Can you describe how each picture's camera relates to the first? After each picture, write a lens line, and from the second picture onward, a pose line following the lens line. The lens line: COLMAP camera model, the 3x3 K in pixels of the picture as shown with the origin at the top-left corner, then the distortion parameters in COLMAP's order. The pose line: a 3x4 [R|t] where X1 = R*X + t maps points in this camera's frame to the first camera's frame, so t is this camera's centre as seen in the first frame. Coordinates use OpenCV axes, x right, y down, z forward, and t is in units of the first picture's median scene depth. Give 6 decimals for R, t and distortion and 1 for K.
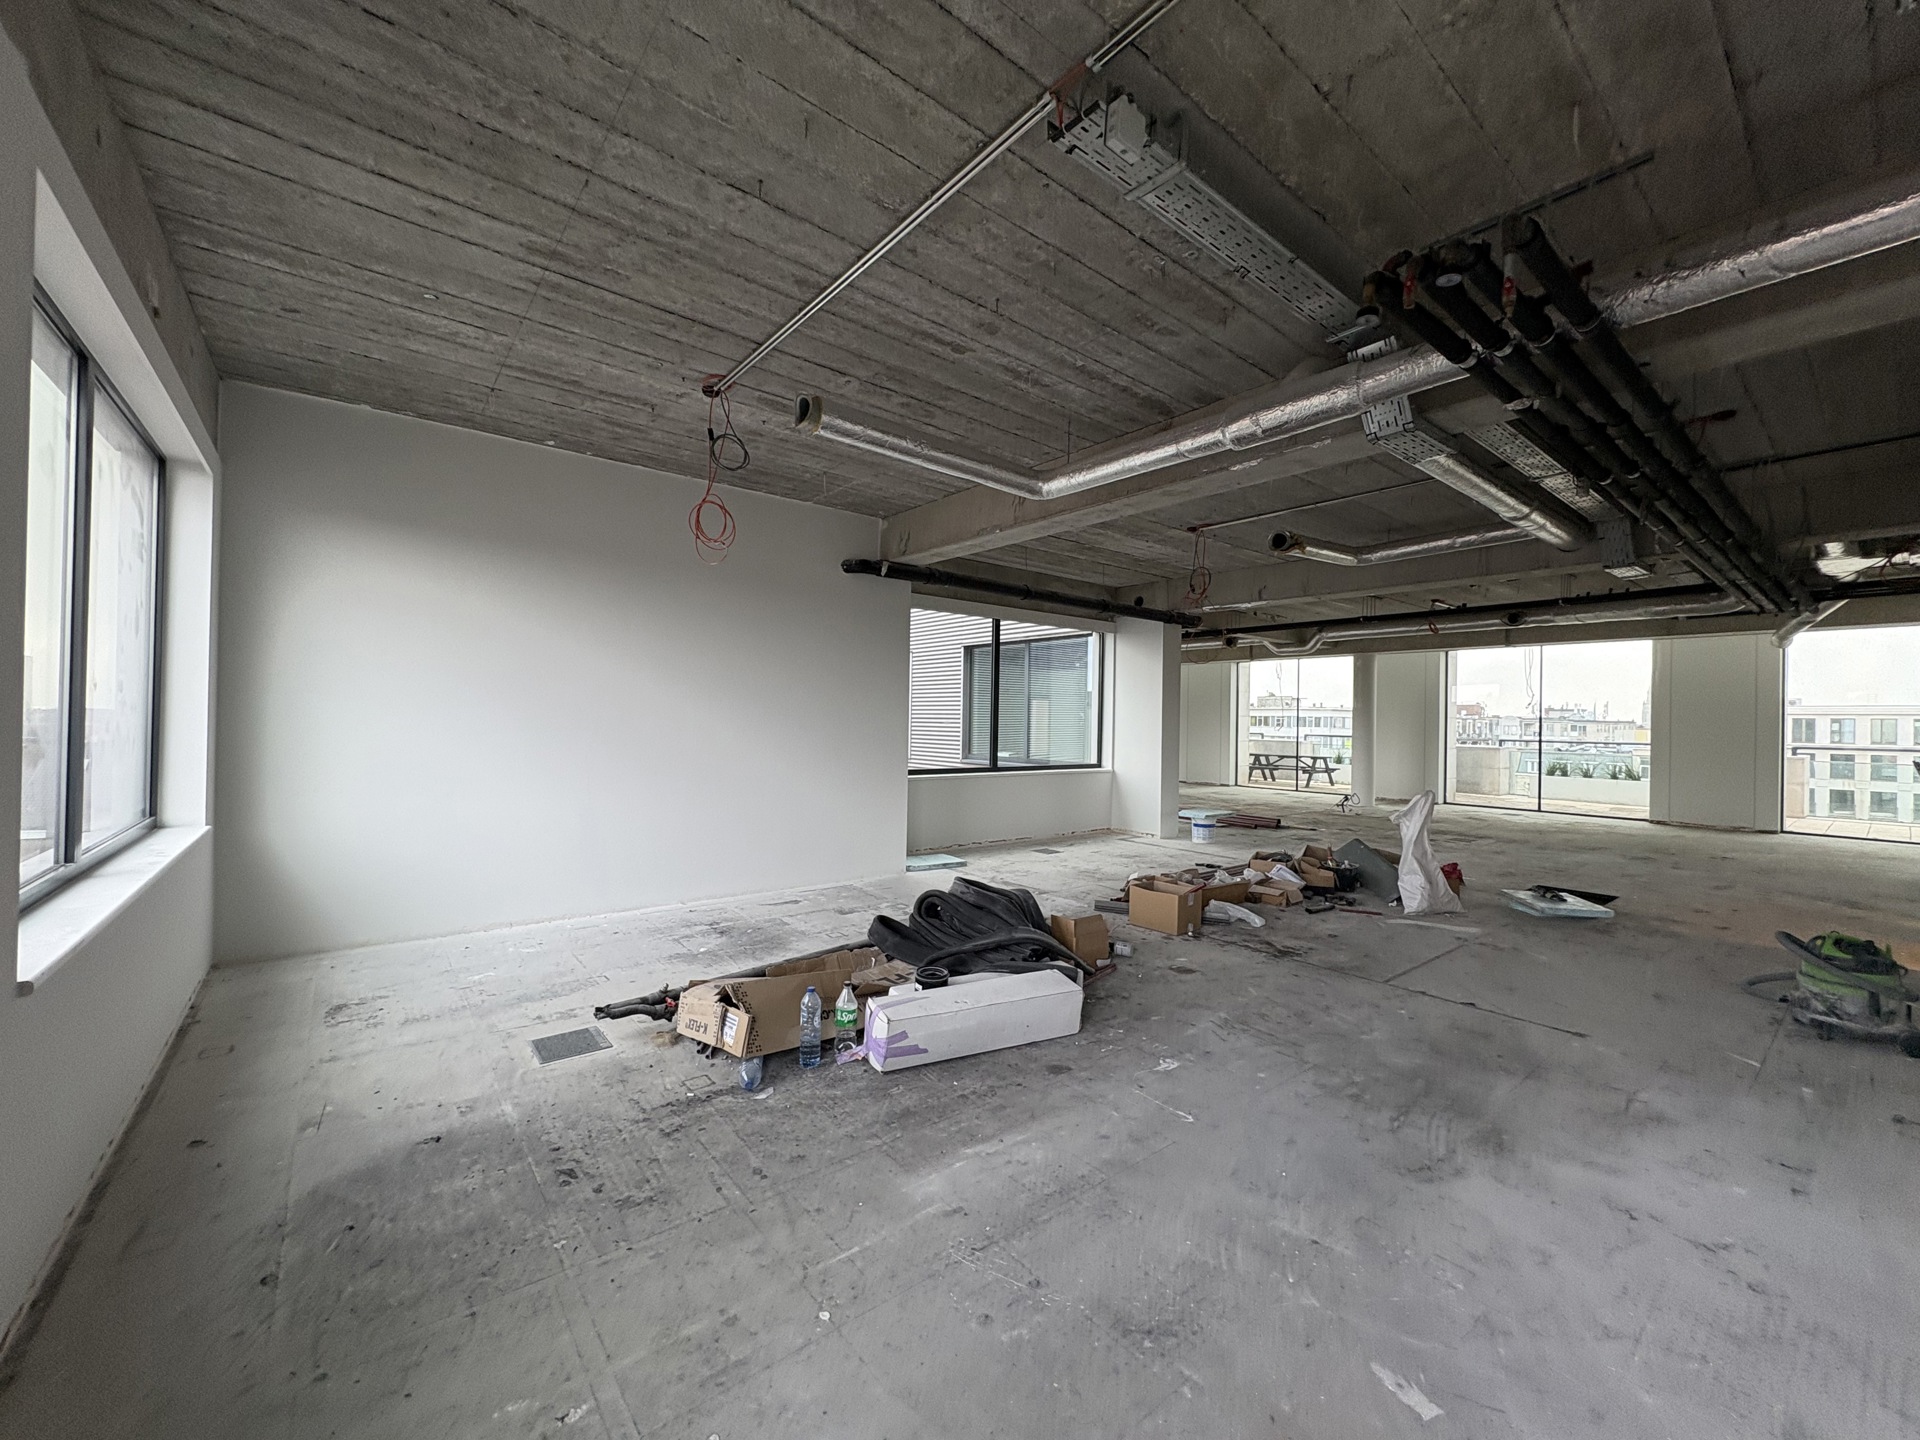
lens RADIAL K [[761.9, 0, 956.9], [0, 761.9, 713.6], [0, 0, 1]] dist [0.000123, -0.000044]
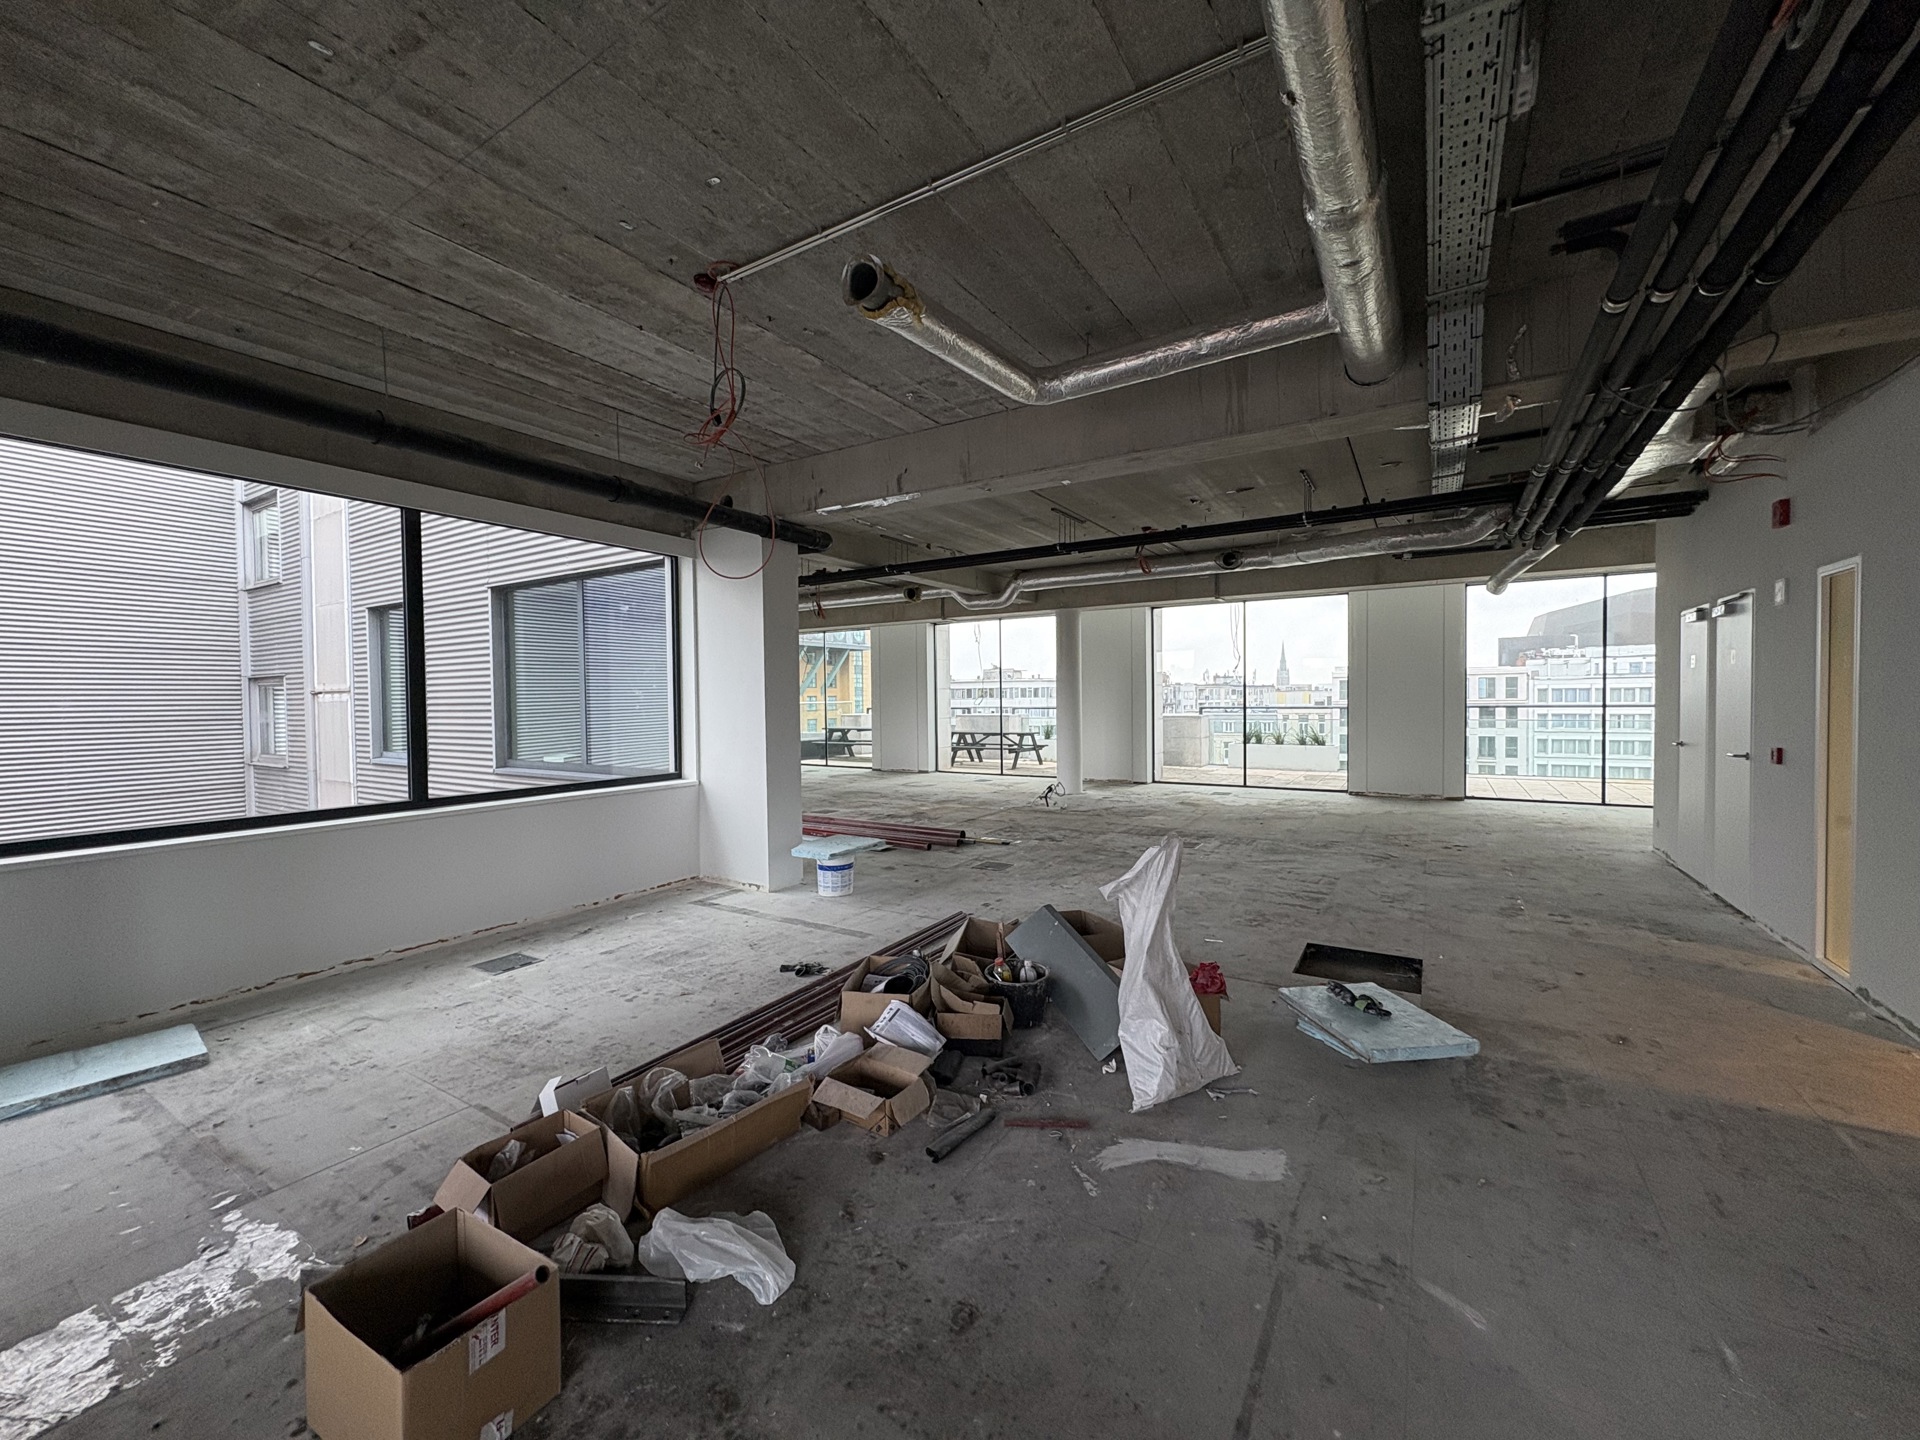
lens RADIAL K [[761.9, 0, 956.9], [0, 761.9, 713.6], [0, 0, 1]] dist [0.000123, -0.000044]
pose [[0.943687, -0.034833, 0.329002, 0.157627], [0.024627, 0.999079, 0.035140, 0.002149], [-0.329923, -0.025059, 0.943675, 0.277817]]
